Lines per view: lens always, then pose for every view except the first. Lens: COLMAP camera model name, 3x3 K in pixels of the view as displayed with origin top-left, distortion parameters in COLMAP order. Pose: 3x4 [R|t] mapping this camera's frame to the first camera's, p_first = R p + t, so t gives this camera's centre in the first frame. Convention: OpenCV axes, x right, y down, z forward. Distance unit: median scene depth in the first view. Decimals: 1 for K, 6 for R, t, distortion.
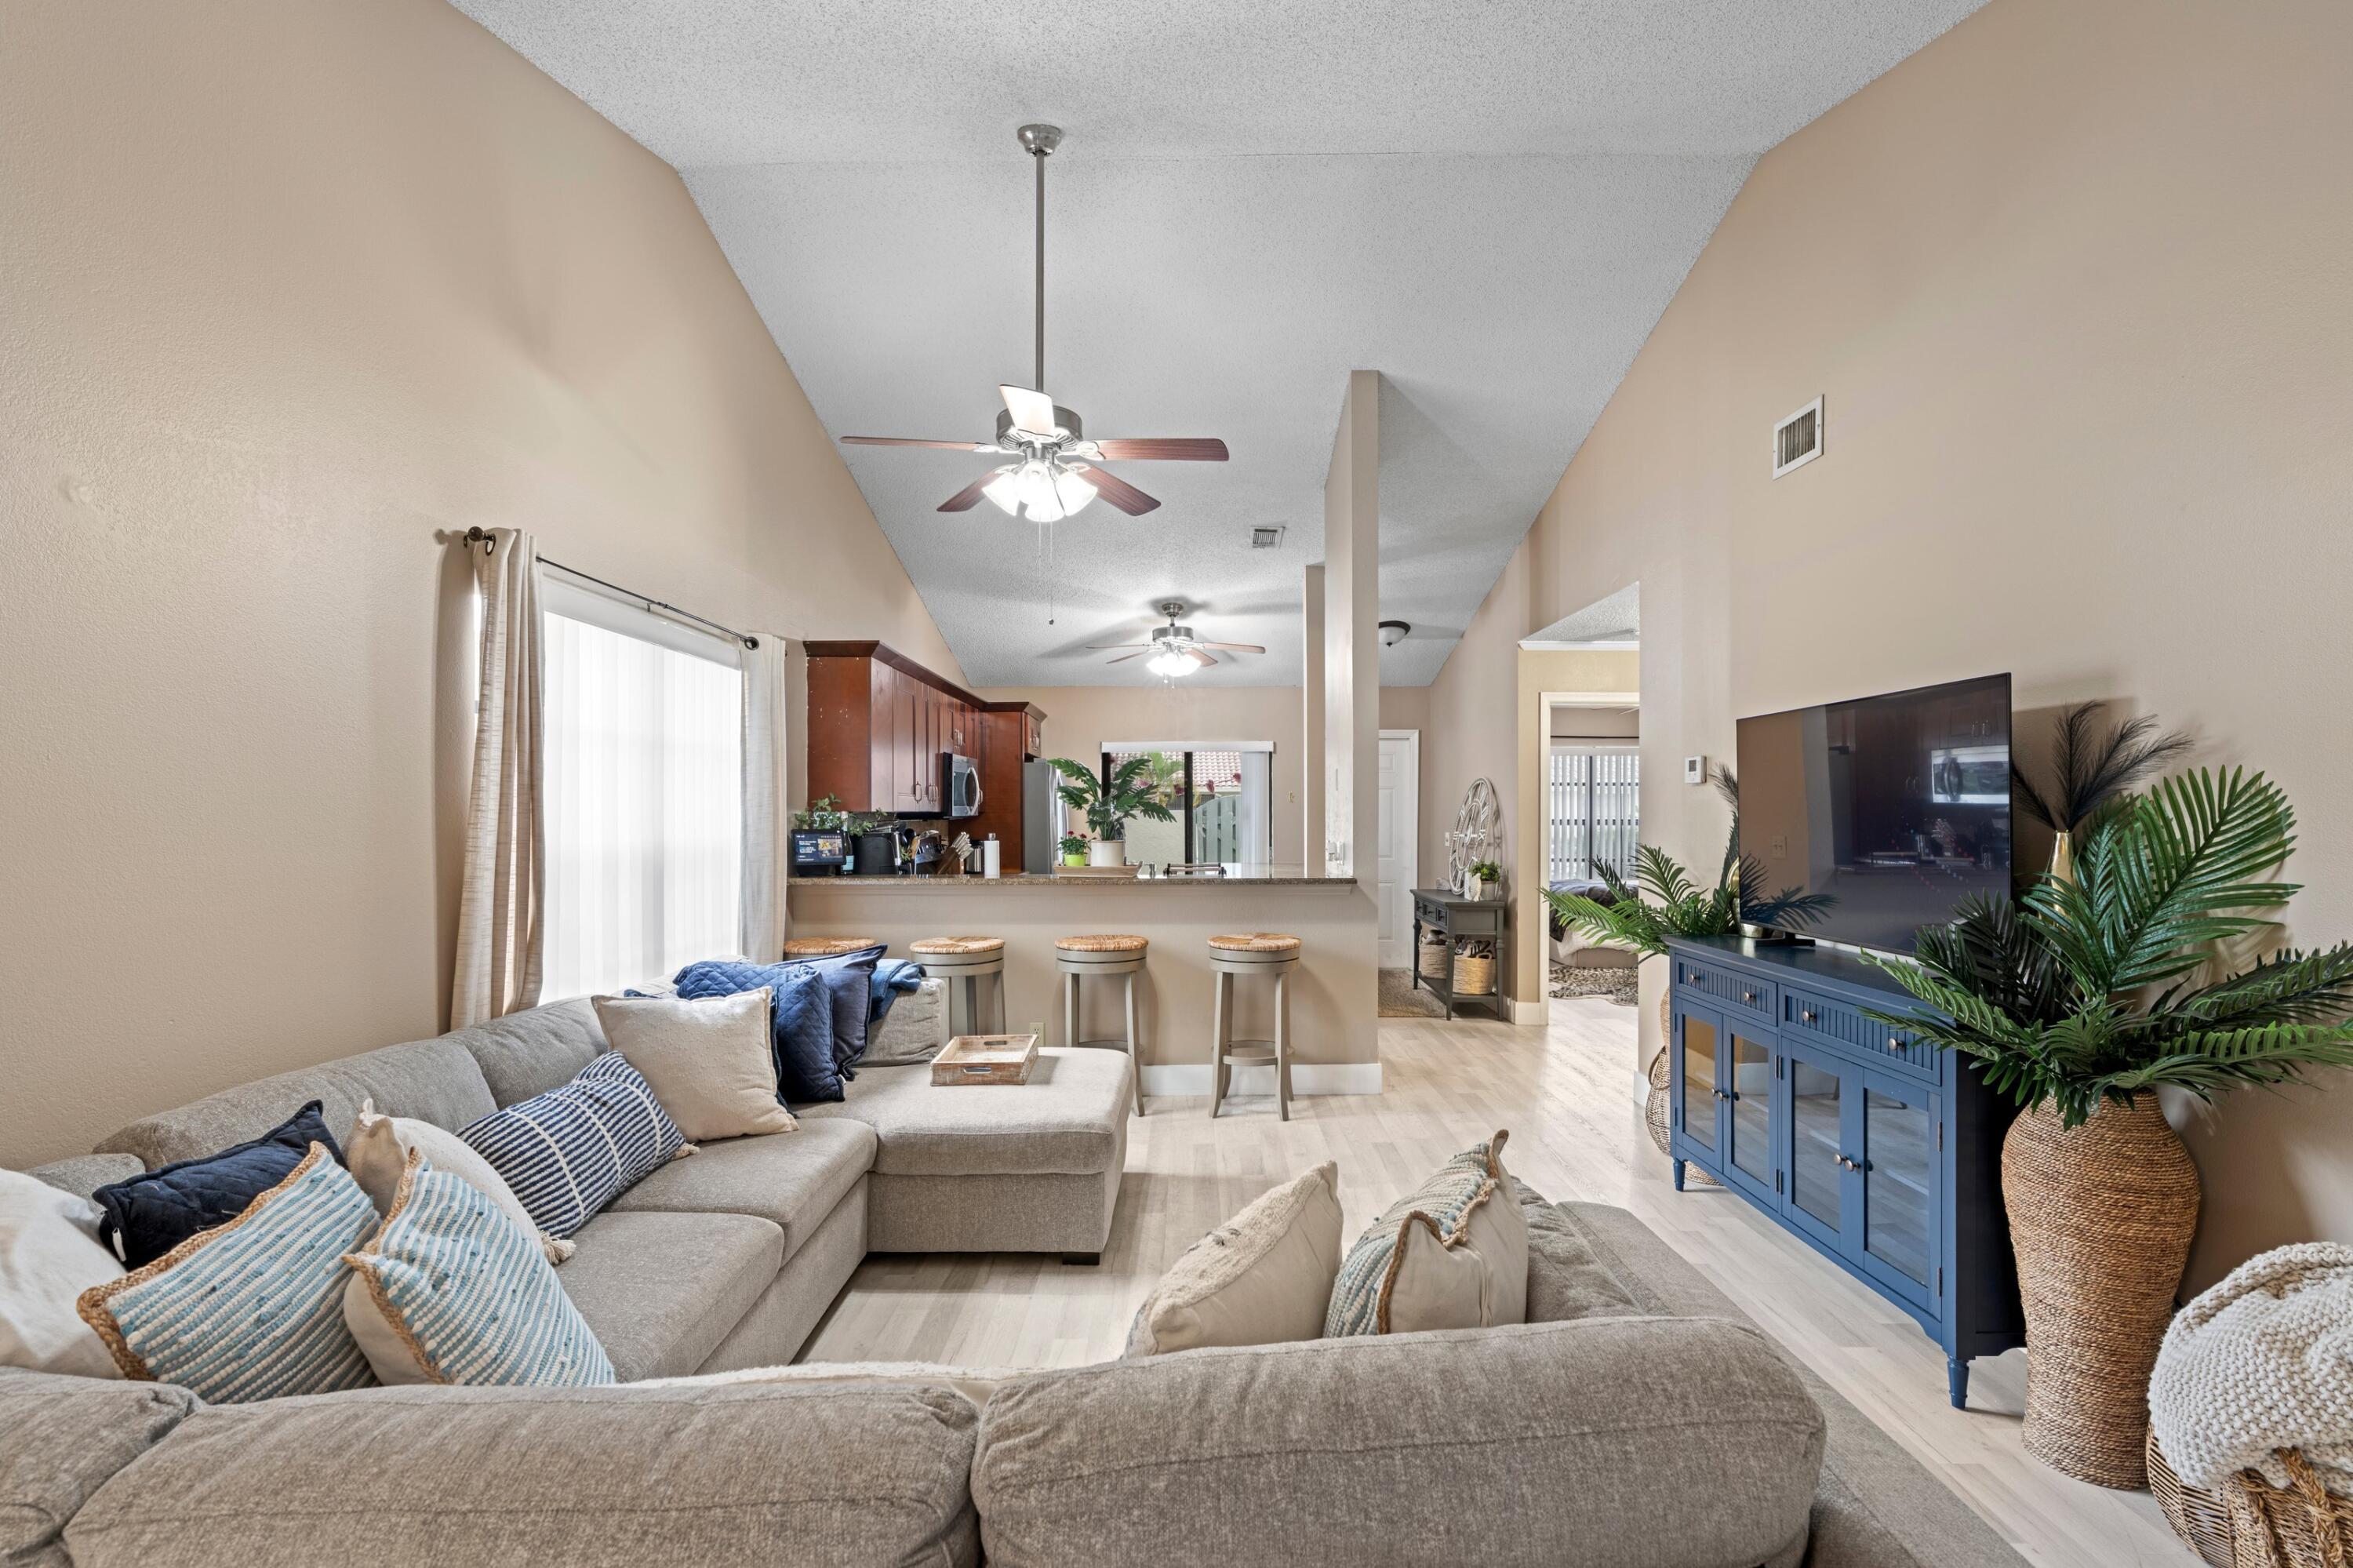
lens RADIAL K [[1067.8, 0, 1178.0], [0, 1067.8, 809.2], [0, 0, 1]] dist [-0.002952, -0.000774]
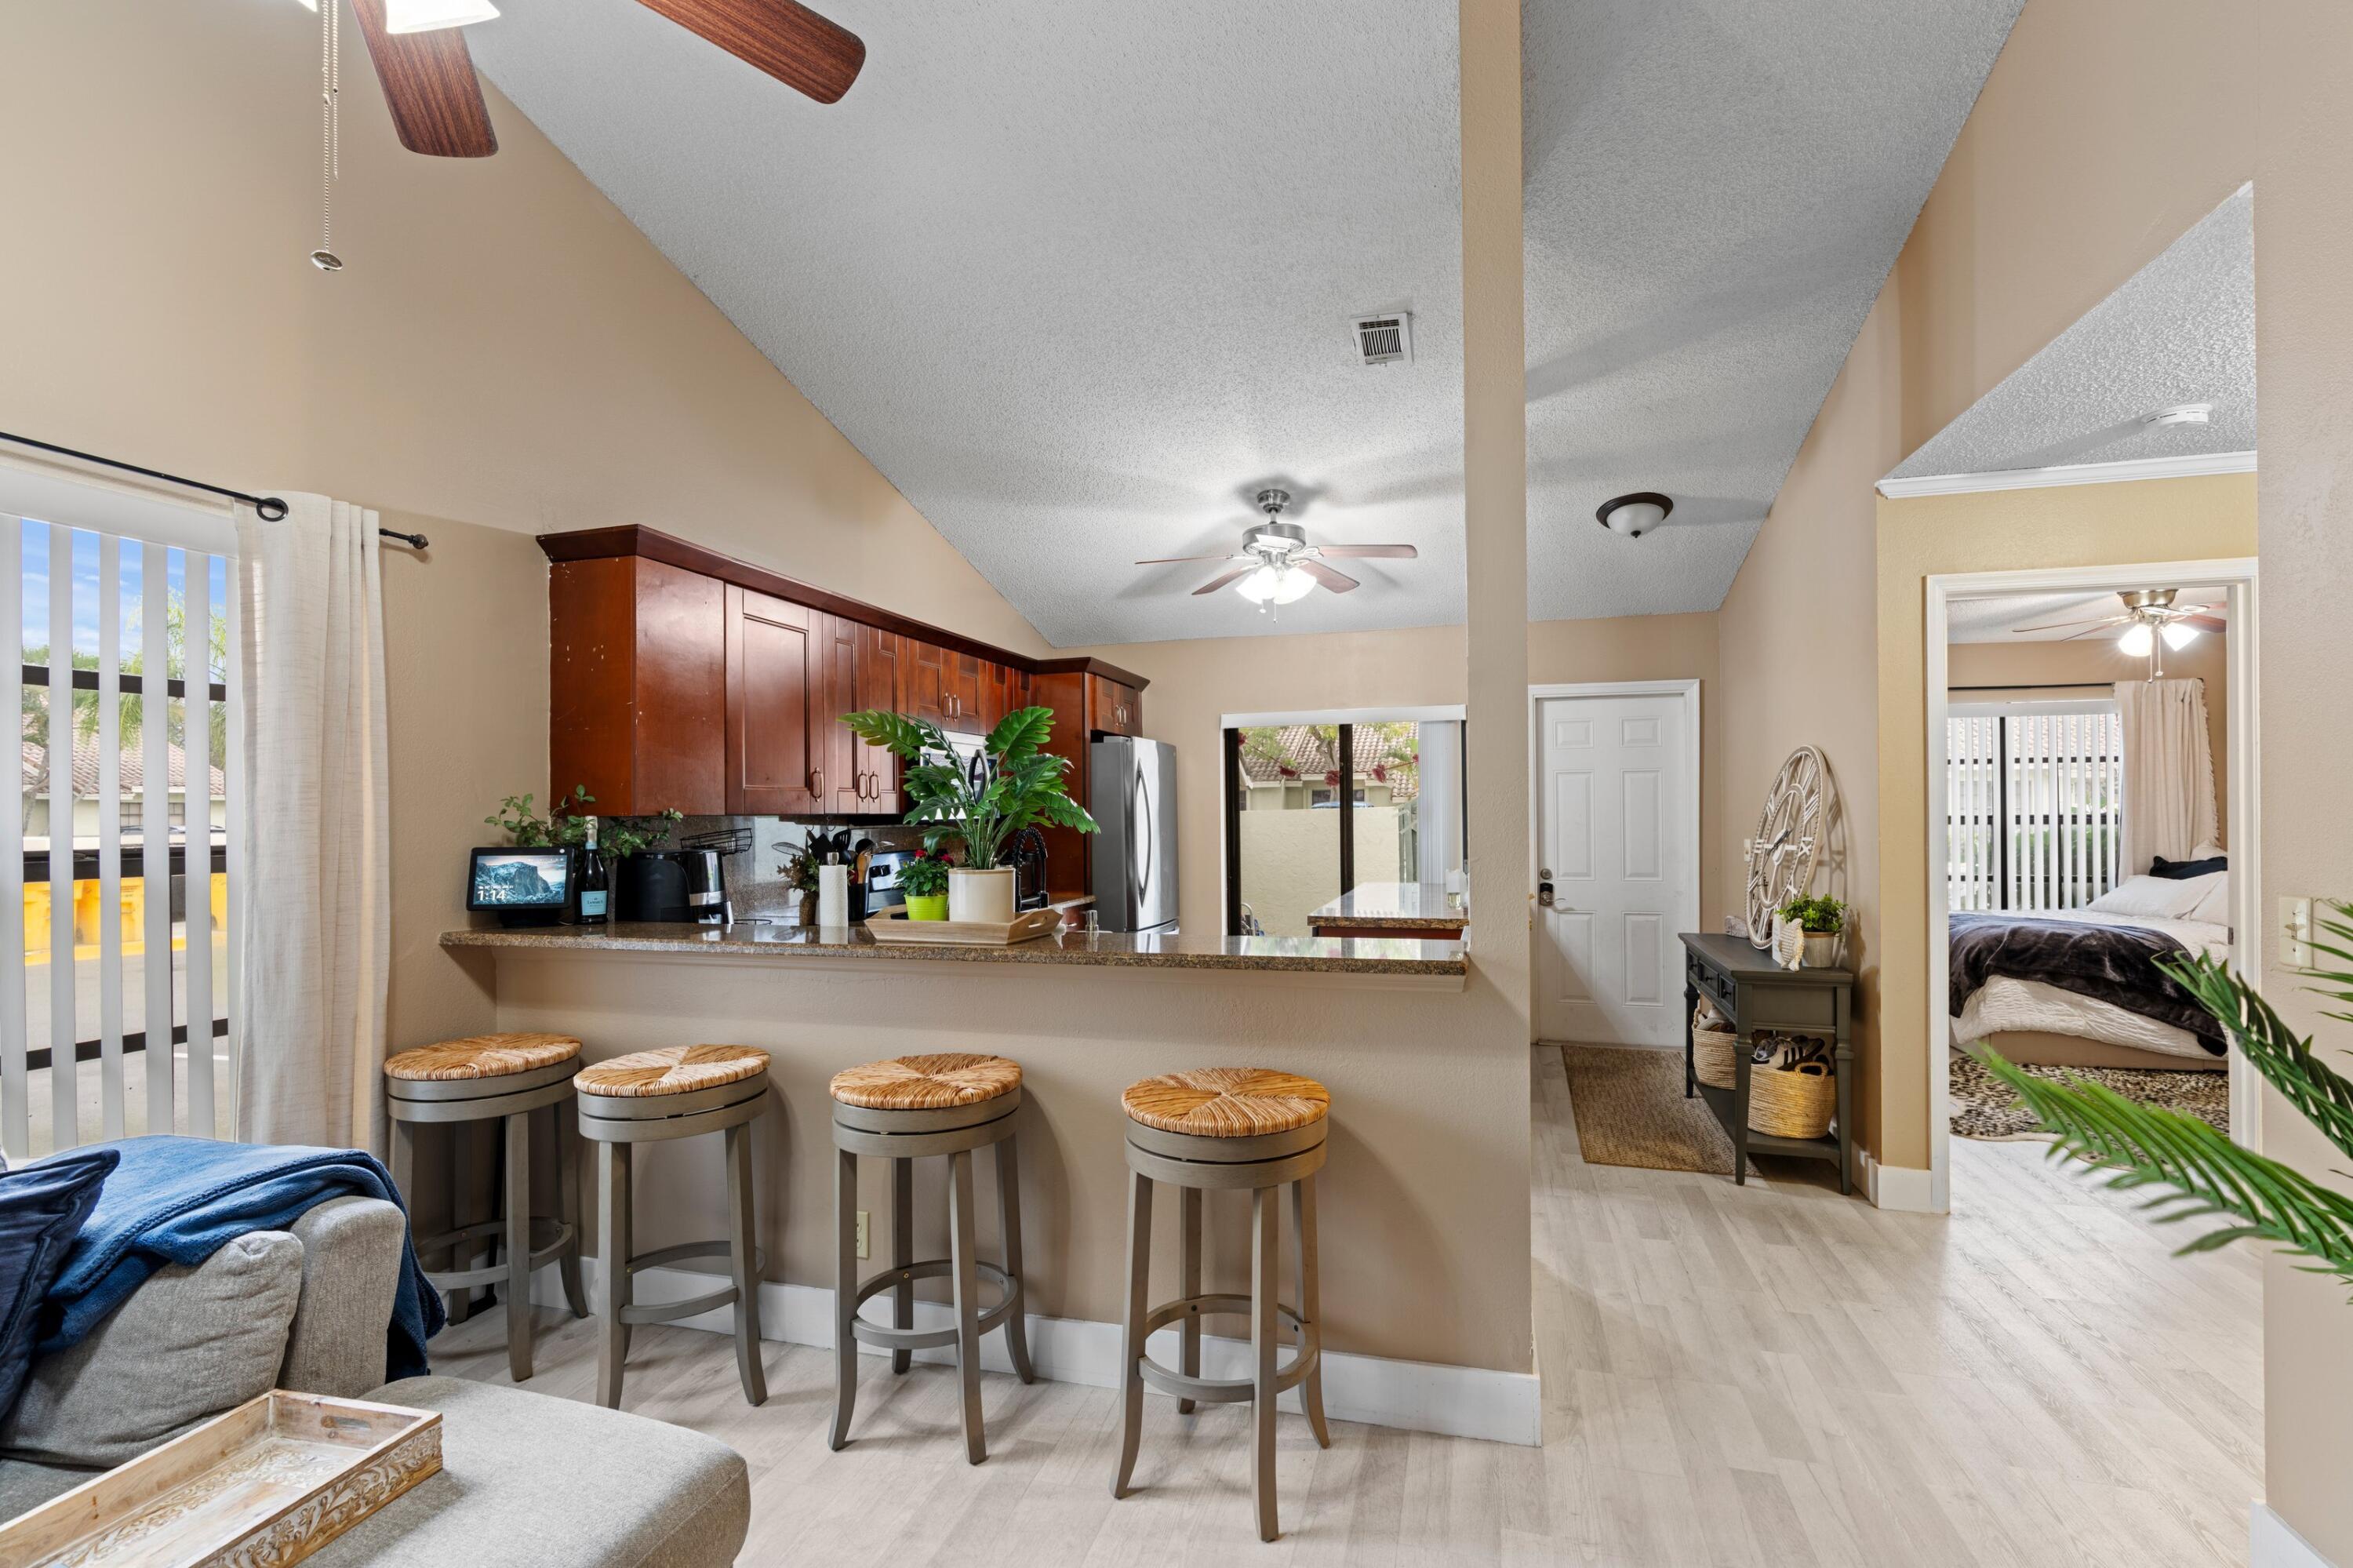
lens RADIAL K [[1067.8, 0, 1178.0], [0, 1067.8, 809.2], [0, 0, 1]] dist [-0.002952, -0.000774]
pose [[0.964263, -0.009832, -0.264766, 0.117955], [0.010355, 0.999946, 0.000579, 0.000678], [0.264746, -0.003300, 0.964313, 0.381145]]
